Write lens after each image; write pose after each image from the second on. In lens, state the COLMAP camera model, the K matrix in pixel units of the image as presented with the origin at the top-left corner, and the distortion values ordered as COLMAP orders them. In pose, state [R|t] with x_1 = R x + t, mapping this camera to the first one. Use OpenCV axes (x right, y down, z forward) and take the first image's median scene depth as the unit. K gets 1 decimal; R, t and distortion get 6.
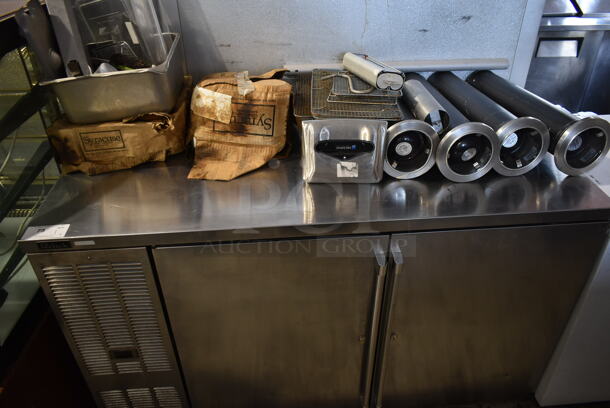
lens RADIAL K [[464.7, 0, 304.2], [0, 464.7, 204.7], [0, 0, 1]] dist [-0.023433, 0.012195]
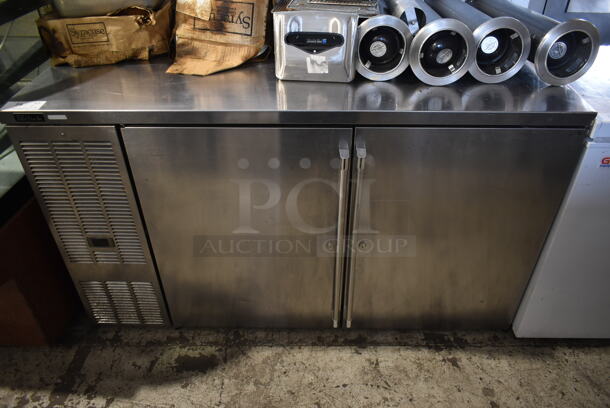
lens RADIAL K [[464.7, 0, 304.7], [0, 464.7, 204.8], [0, 0, 1]] dist [-0.023433, 0.012195]
pose [[0.995545, 0.059943, -0.072778, 0.147410], [-0.057129, 0.997559, 0.040154, 0.176974], [0.075008, -0.035817, 0.996539, -0.008263]]
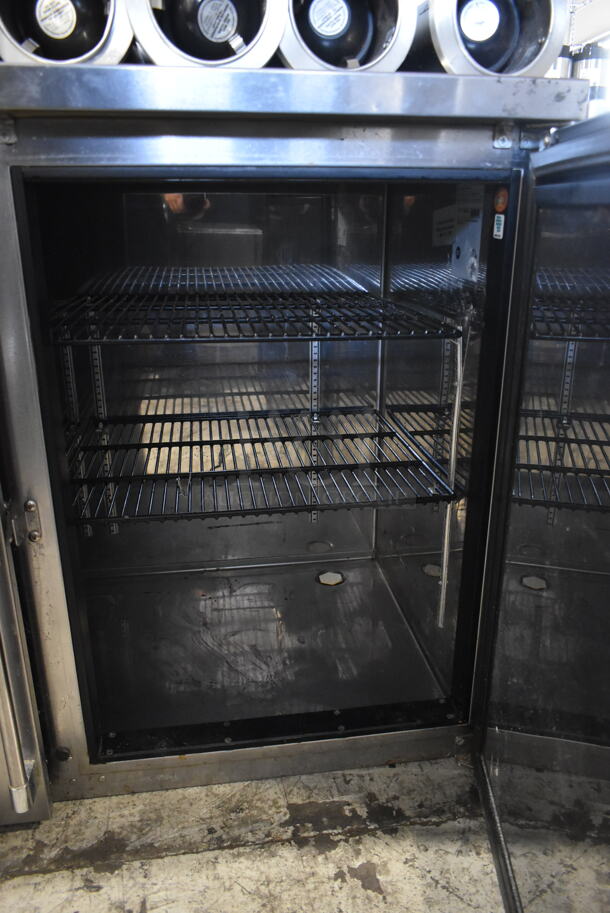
lens RADIAL K [[695.5, 0, 304.6], [0, 695.5, 456.4], [0, 0, 1]] dist [-0.023433, 0.012195]
pose [[0.997826, -0.016107, 0.063903, 0.378624], [0.032829, 0.962278, -0.270081, 0.410557], [-0.057143, 0.271592, 0.960715, 0.501201]]
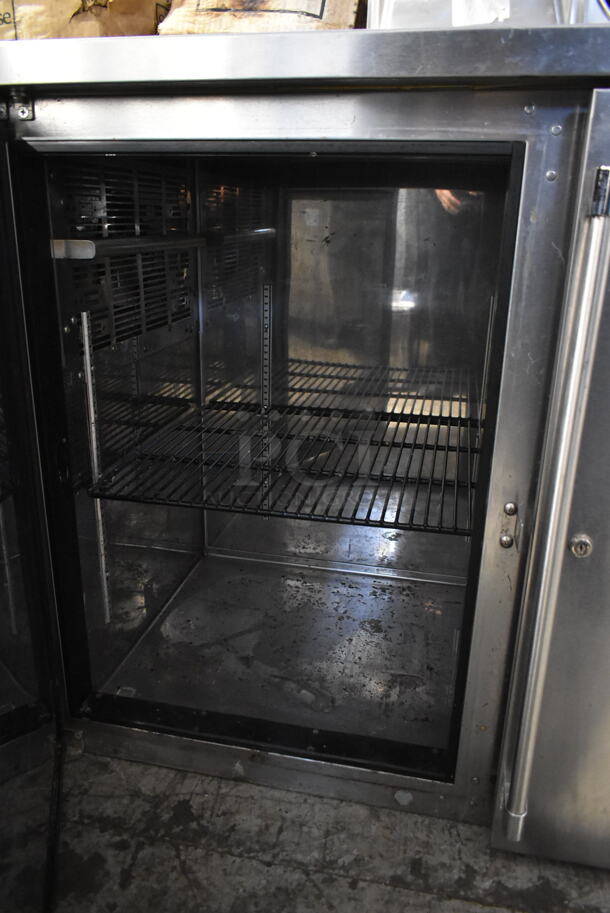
lens RADIAL K [[695.5, 0, 304.1], [0, 695.5, 452.9], [0, 0, 1]] dist [-0.023433, 0.012195]
pose [[0.957375, 0.121564, -0.262021, 0.137613], [-0.189335, 0.949177, -0.251426, 0.411048], [0.218140, 0.290319, 0.931735, 0.533637]]
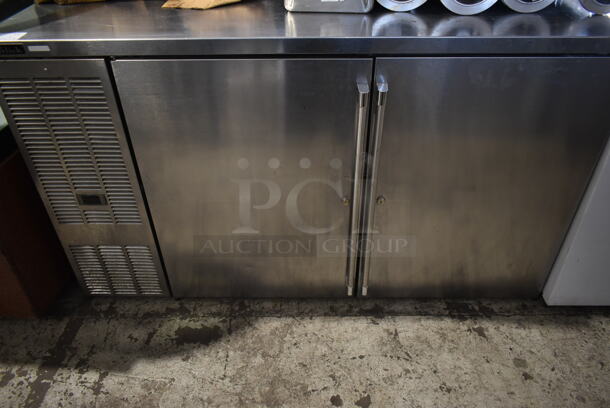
lens RADIAL K [[464.7, 0, 304.0], [0, 464.7, 204.4], [0, 0, 1]] dist [-0.023433, 0.012195]
pose [[0.995721, 0.052922, -0.075759, 0.121318], [-0.049585, 0.997744, 0.045263, 0.279832], [0.077983, -0.041313, 0.996098, 0.090767]]
